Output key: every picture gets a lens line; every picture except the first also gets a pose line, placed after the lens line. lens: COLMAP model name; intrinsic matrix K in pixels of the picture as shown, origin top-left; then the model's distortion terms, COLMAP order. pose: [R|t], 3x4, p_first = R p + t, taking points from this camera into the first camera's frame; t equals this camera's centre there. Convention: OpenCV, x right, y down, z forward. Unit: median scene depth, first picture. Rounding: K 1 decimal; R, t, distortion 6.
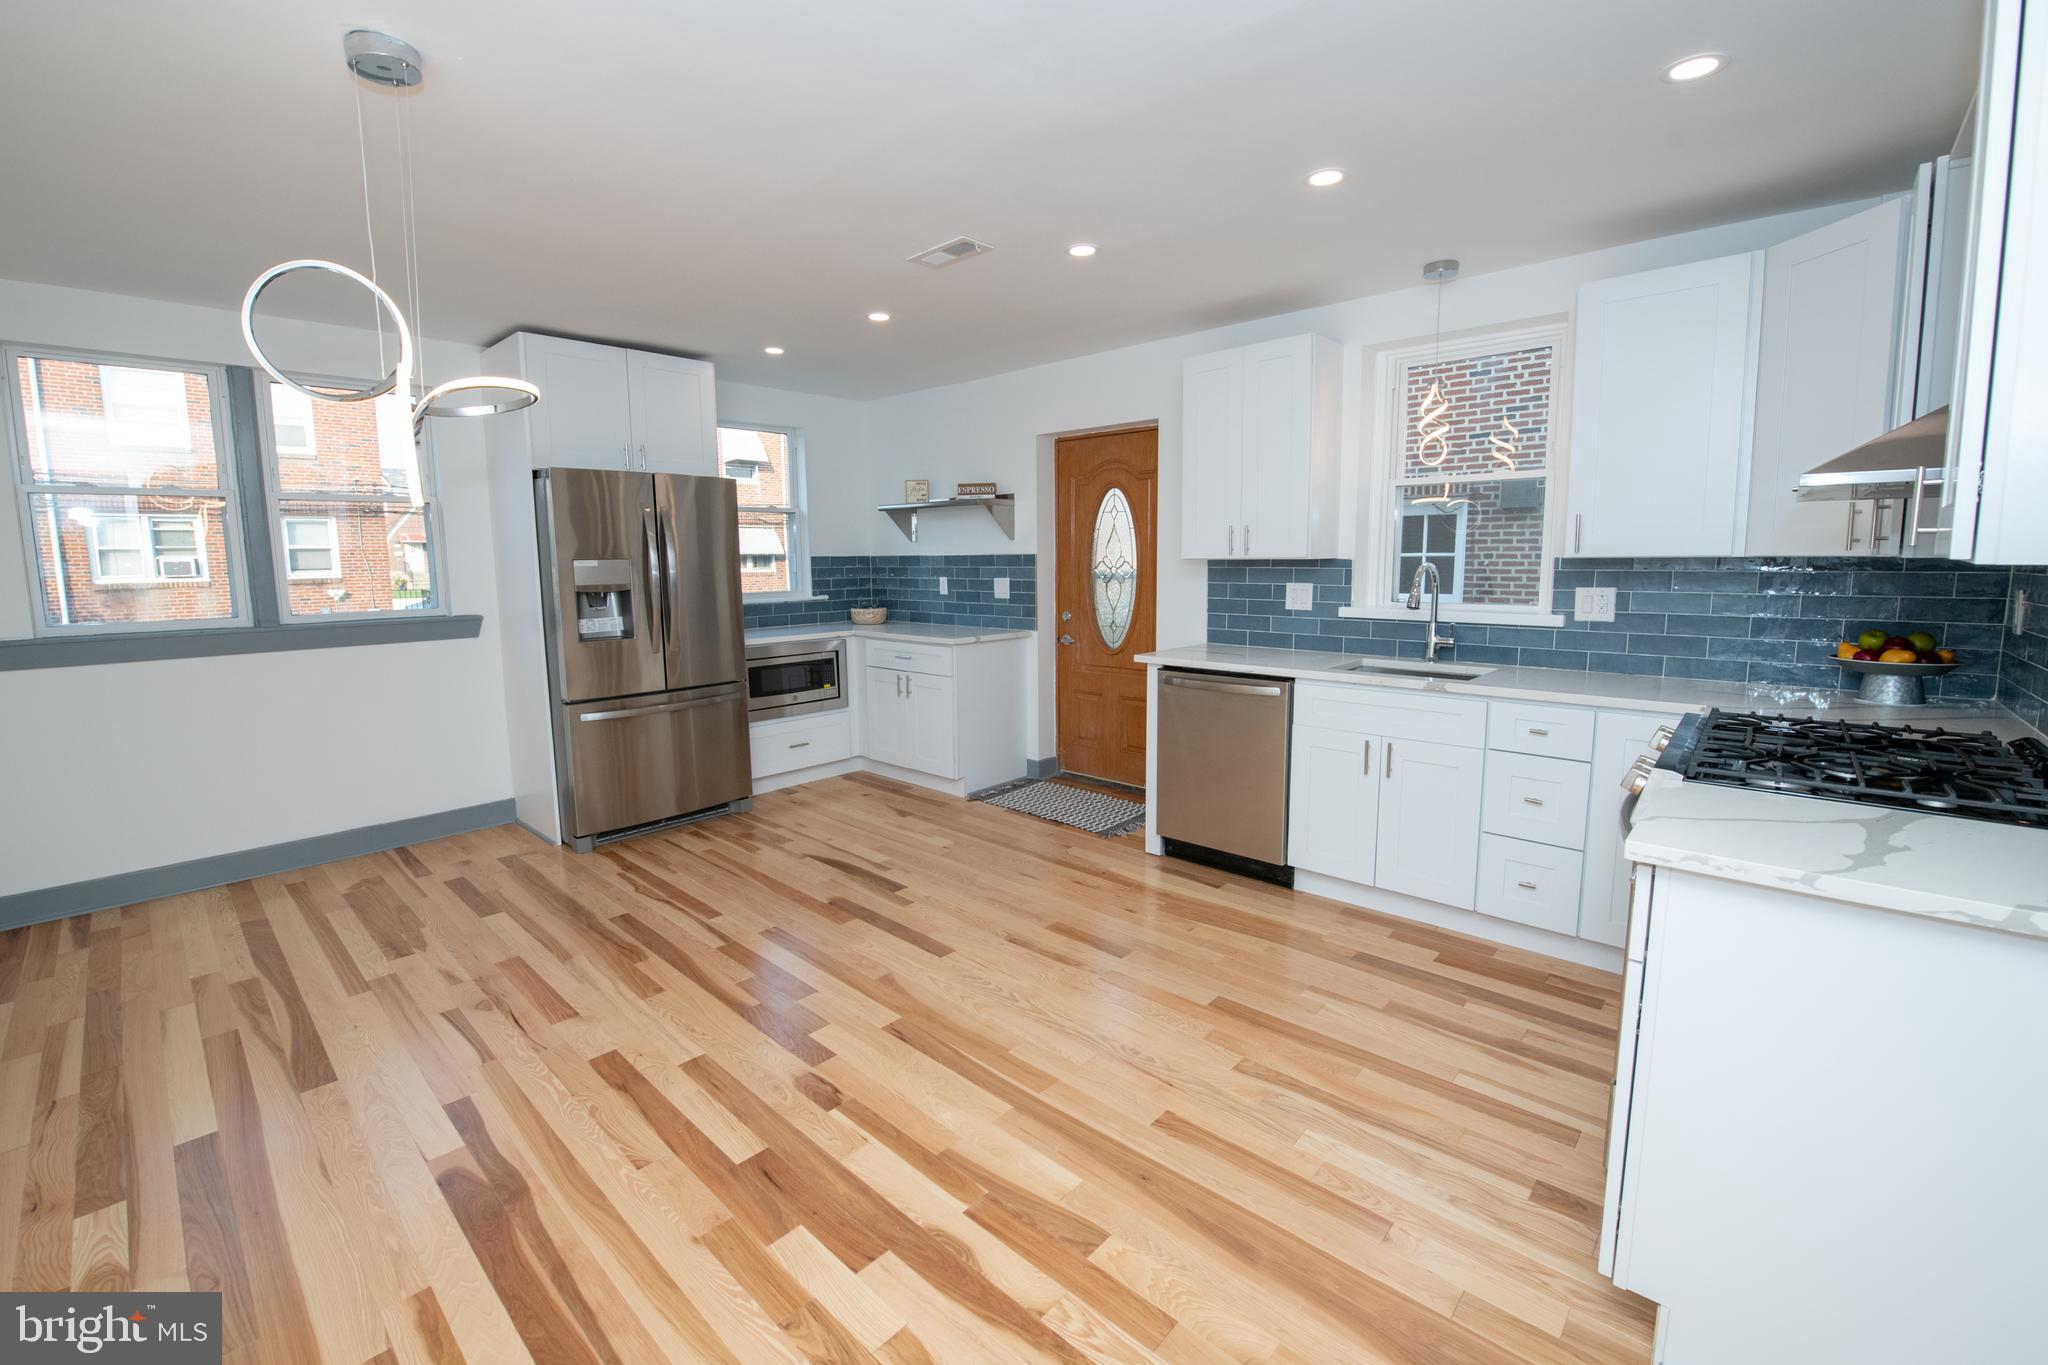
lens RADIAL K [[851.0, 0, 1004.3], [0, 851.0, 658.8], [0, 0, 1]] dist [-0.014633, -0.003092]
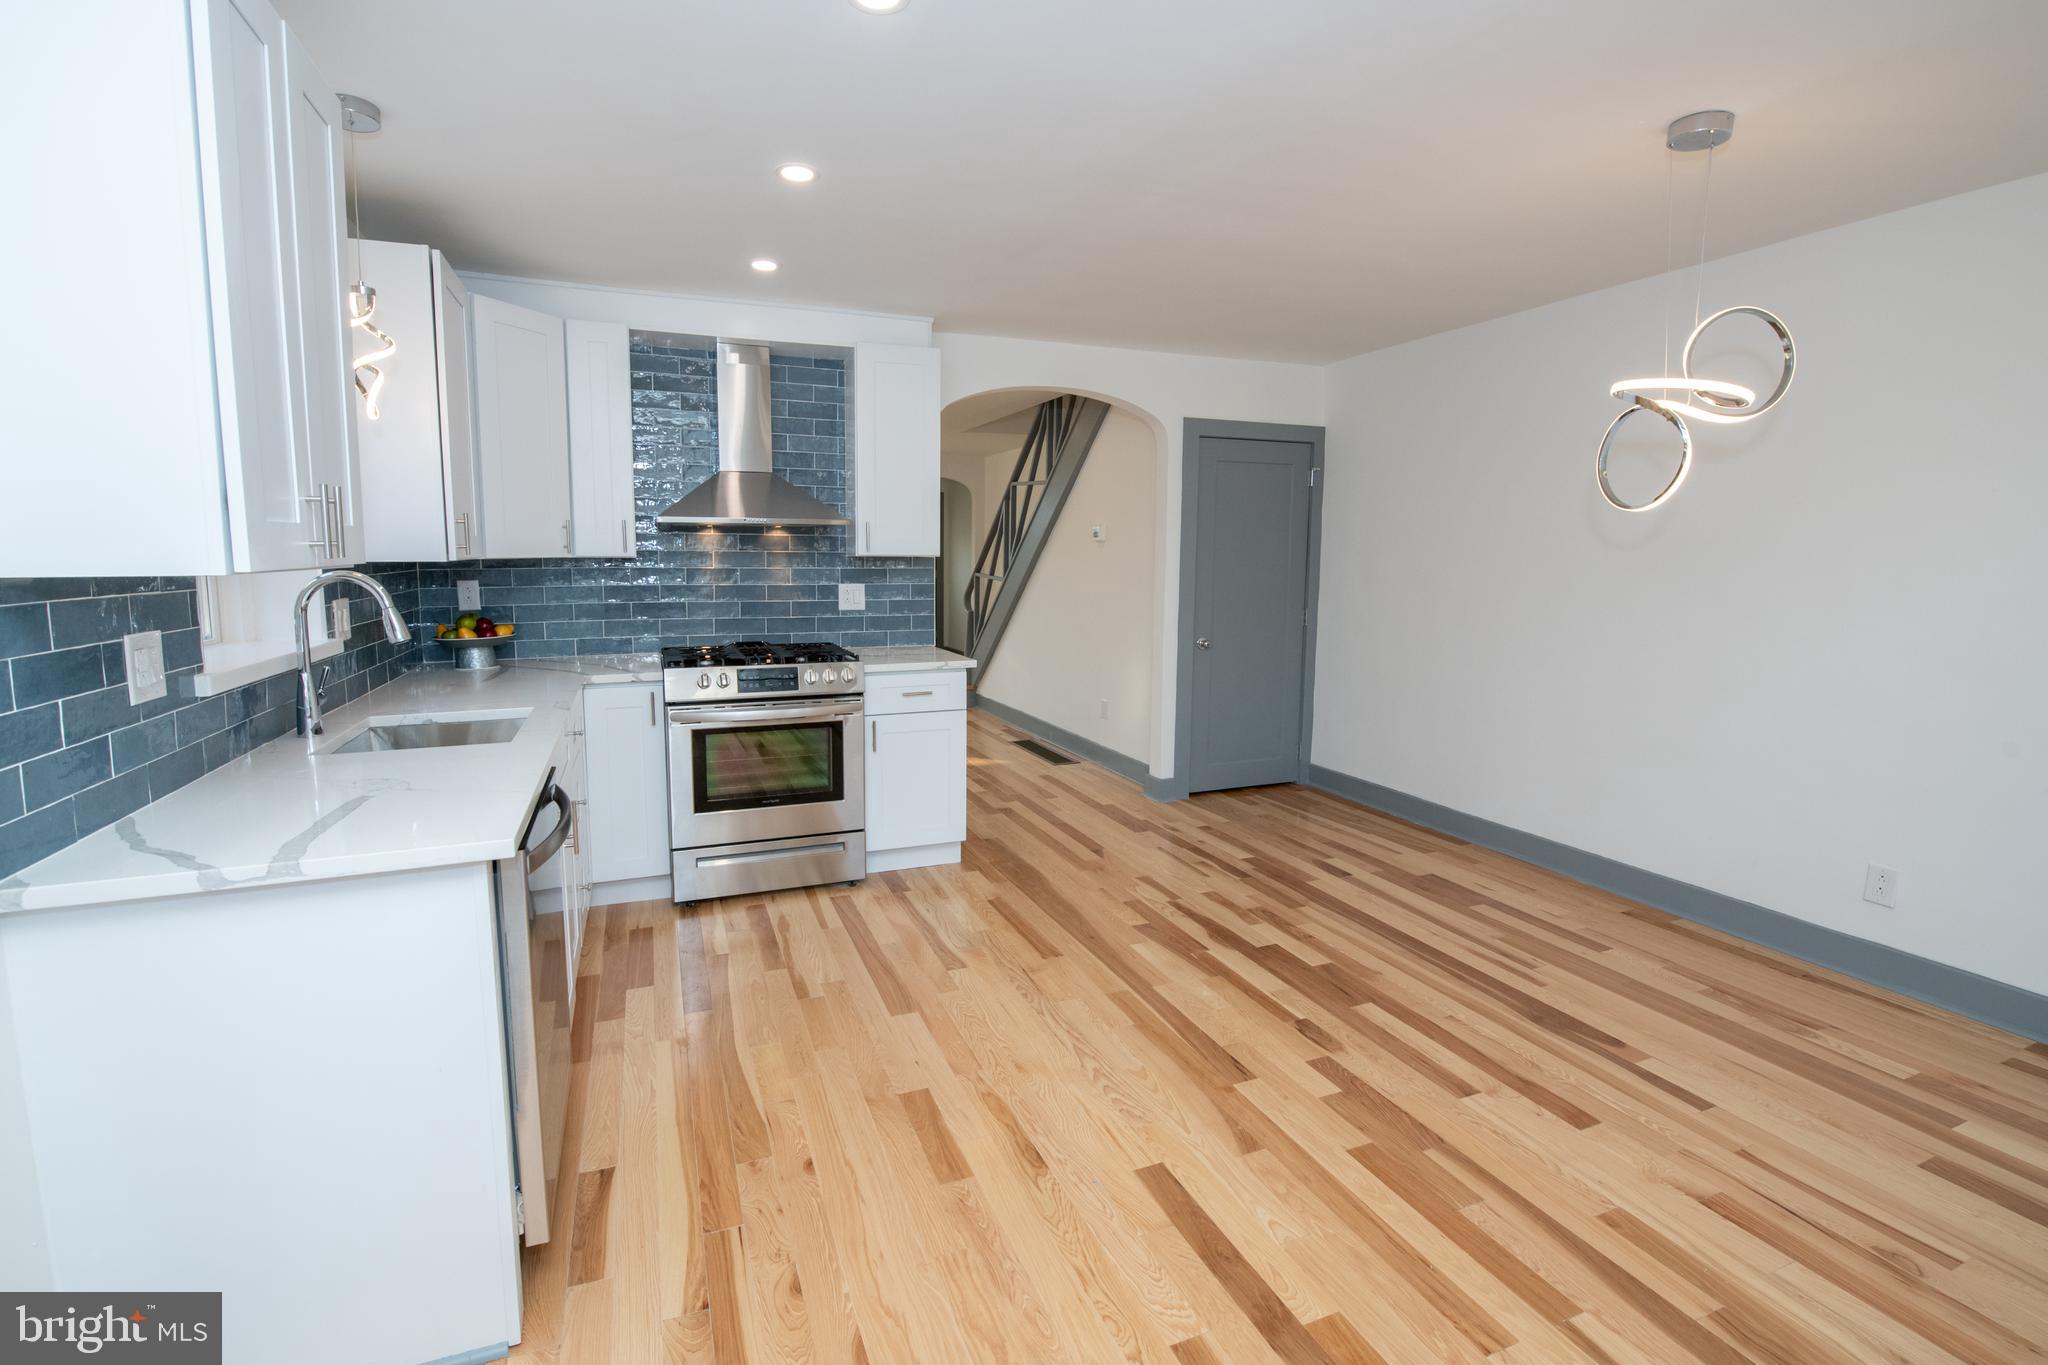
lens RADIAL K [[890.4, 0, 983.7], [0, 890.4, 651.6], [0, 0, 1]] dist [-0.017835, -0.001213]
pose [[-0.900003, -0.039278, 0.434111, -0.198476], [0.060887, 0.974839, 0.214435, -0.161974], [-0.431611, 0.219423, -0.874966, 1.342348]]
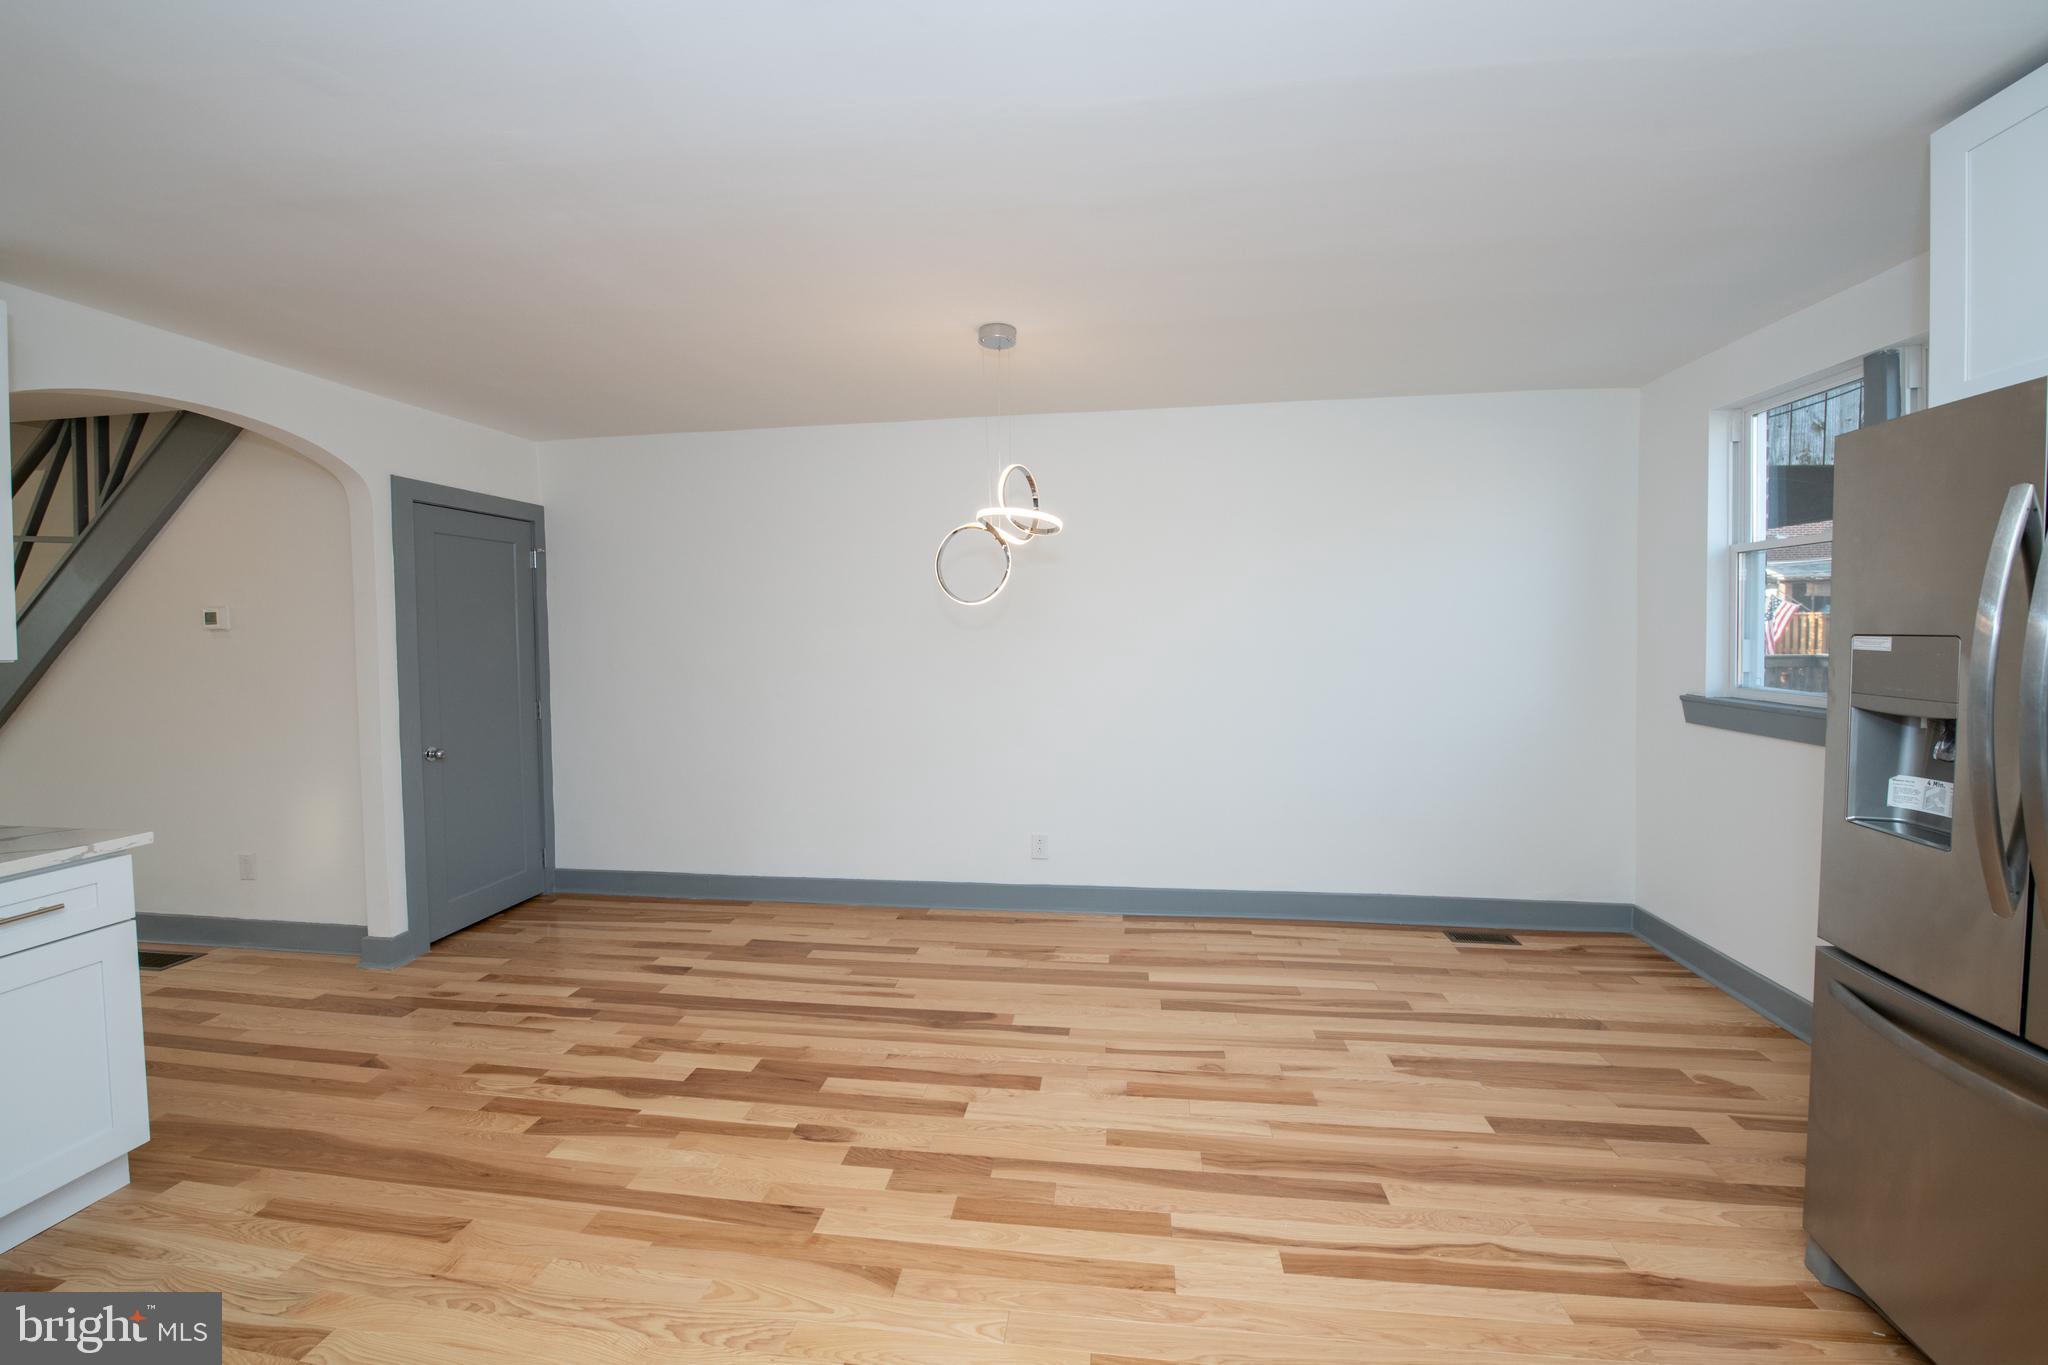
lens RADIAL K [[838.6, 0, 1006.4], [0, 838.6, 660.4], [0, 0, 1]] dist [-0.018298, -0.001038]
pose [[-0.817804, 0.044620, -0.573765, 0.110519], [-0.048217, 0.988172, 0.145572, -0.161767], [0.573474, 0.146715, -0.805979, 1.221790]]
